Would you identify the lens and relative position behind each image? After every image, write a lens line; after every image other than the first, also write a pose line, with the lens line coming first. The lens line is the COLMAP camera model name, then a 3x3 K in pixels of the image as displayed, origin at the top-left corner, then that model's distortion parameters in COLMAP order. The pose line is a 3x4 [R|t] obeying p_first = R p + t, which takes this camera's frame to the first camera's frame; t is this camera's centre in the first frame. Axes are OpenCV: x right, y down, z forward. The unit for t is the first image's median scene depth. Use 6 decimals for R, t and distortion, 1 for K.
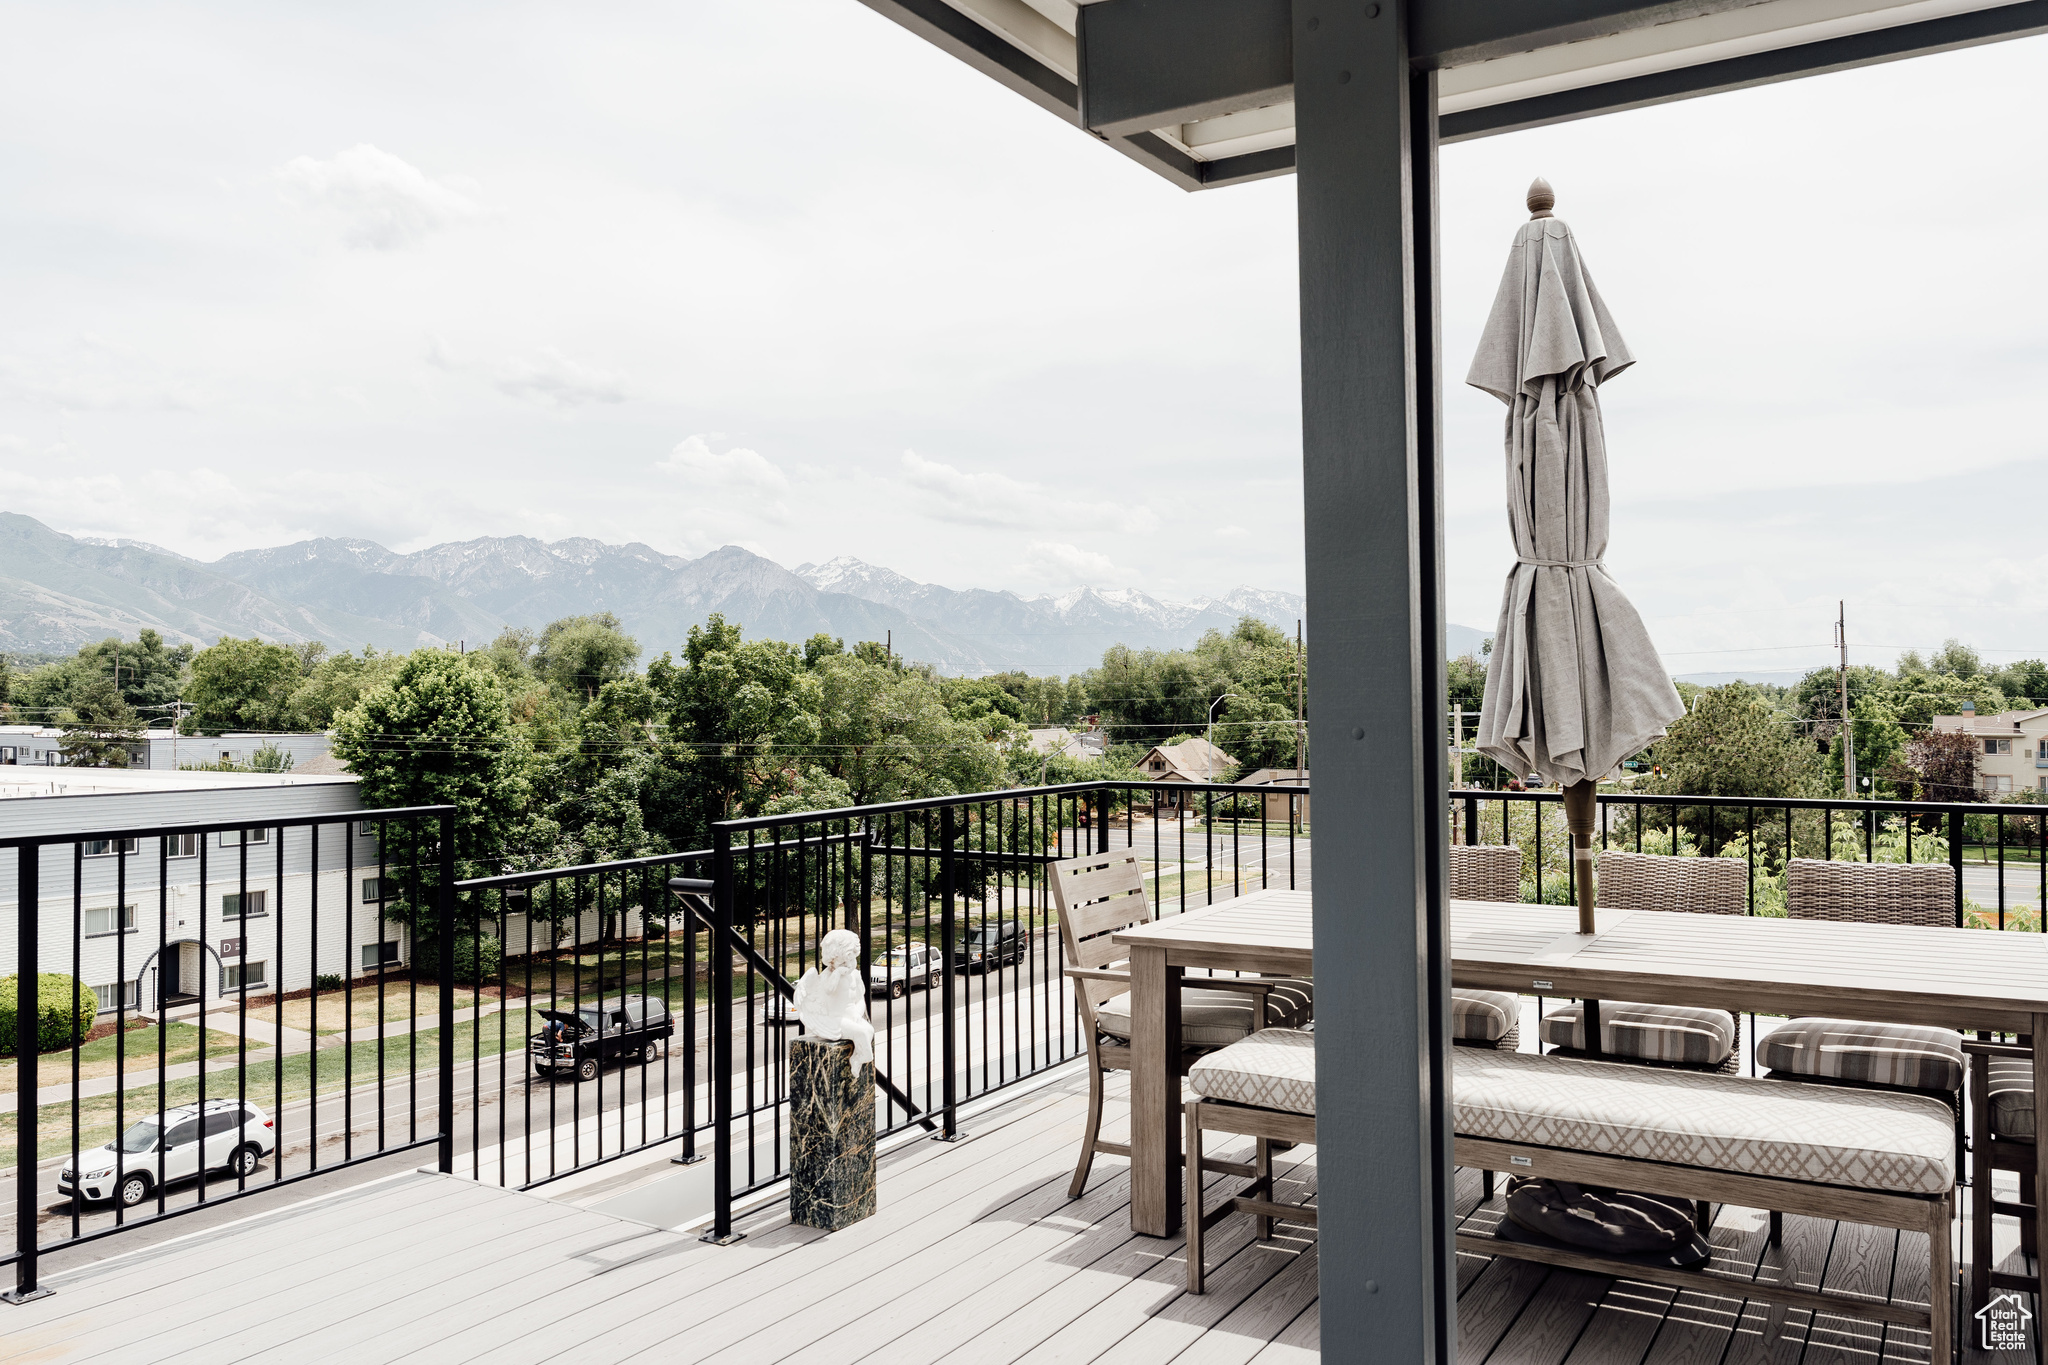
lens RADIAL K [[1609.5, 0, 1026.7], [0, 1609.5, 678.8], [0, 0, 1]] dist [0.015704, 0.005446]
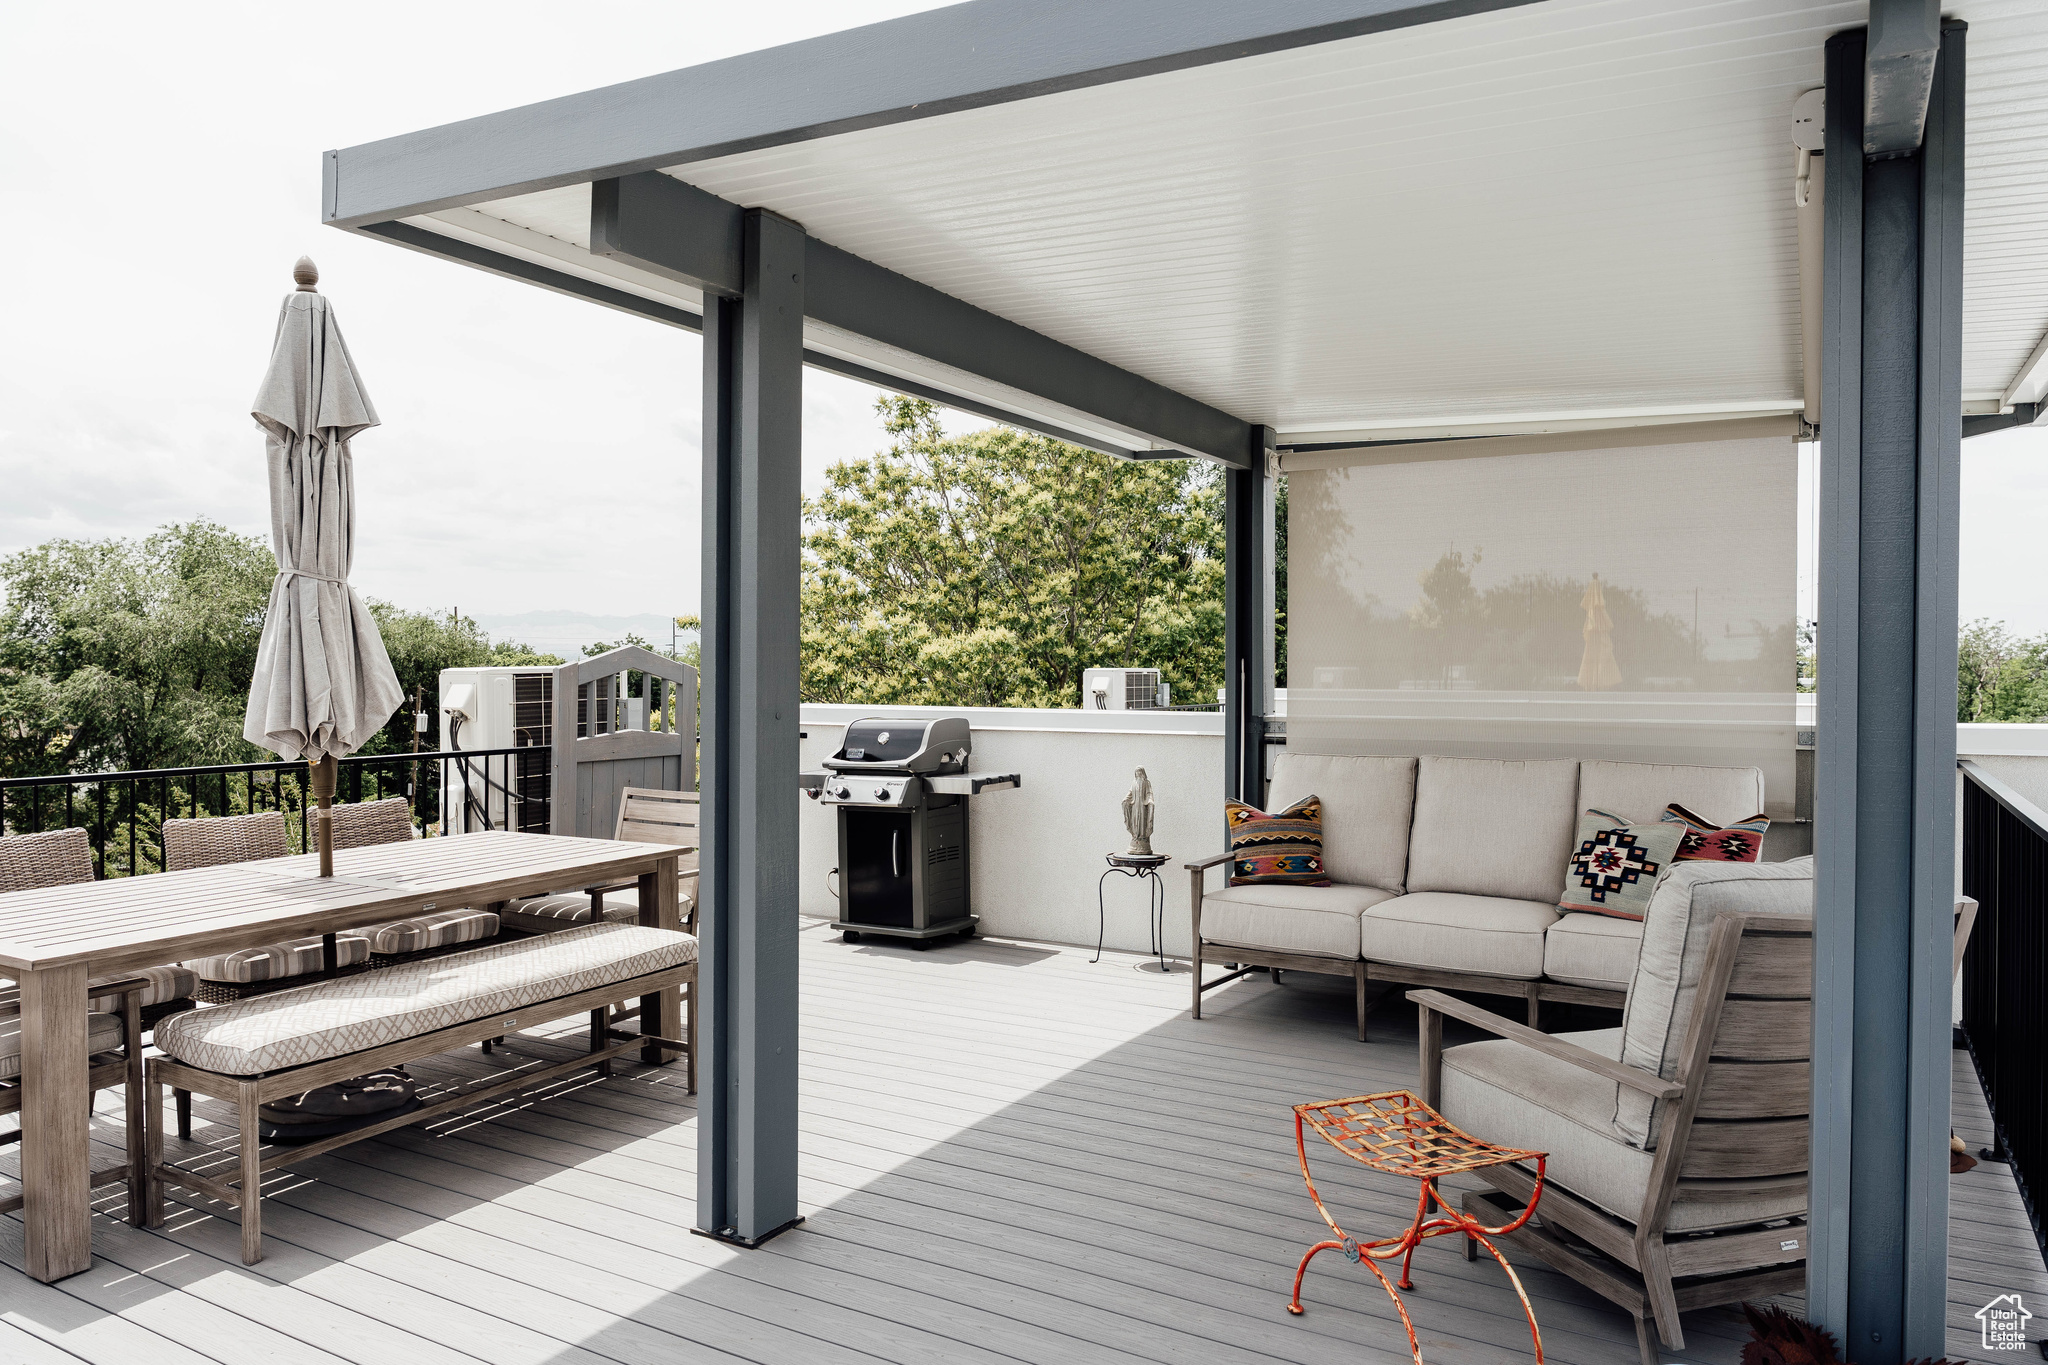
lens RADIAL K [[1376.7, 0, 1027.3], [0, 1376.7, 681.6], [0, 0, 1]] dist [-0.009186, 0.009164]
pose [[-0.011601, -0.007523, 0.999904, -0.764523], [-0.012593, 0.999893, 0.007377, -0.008100], [-0.999853, -0.012506, -0.011695, 0.500605]]
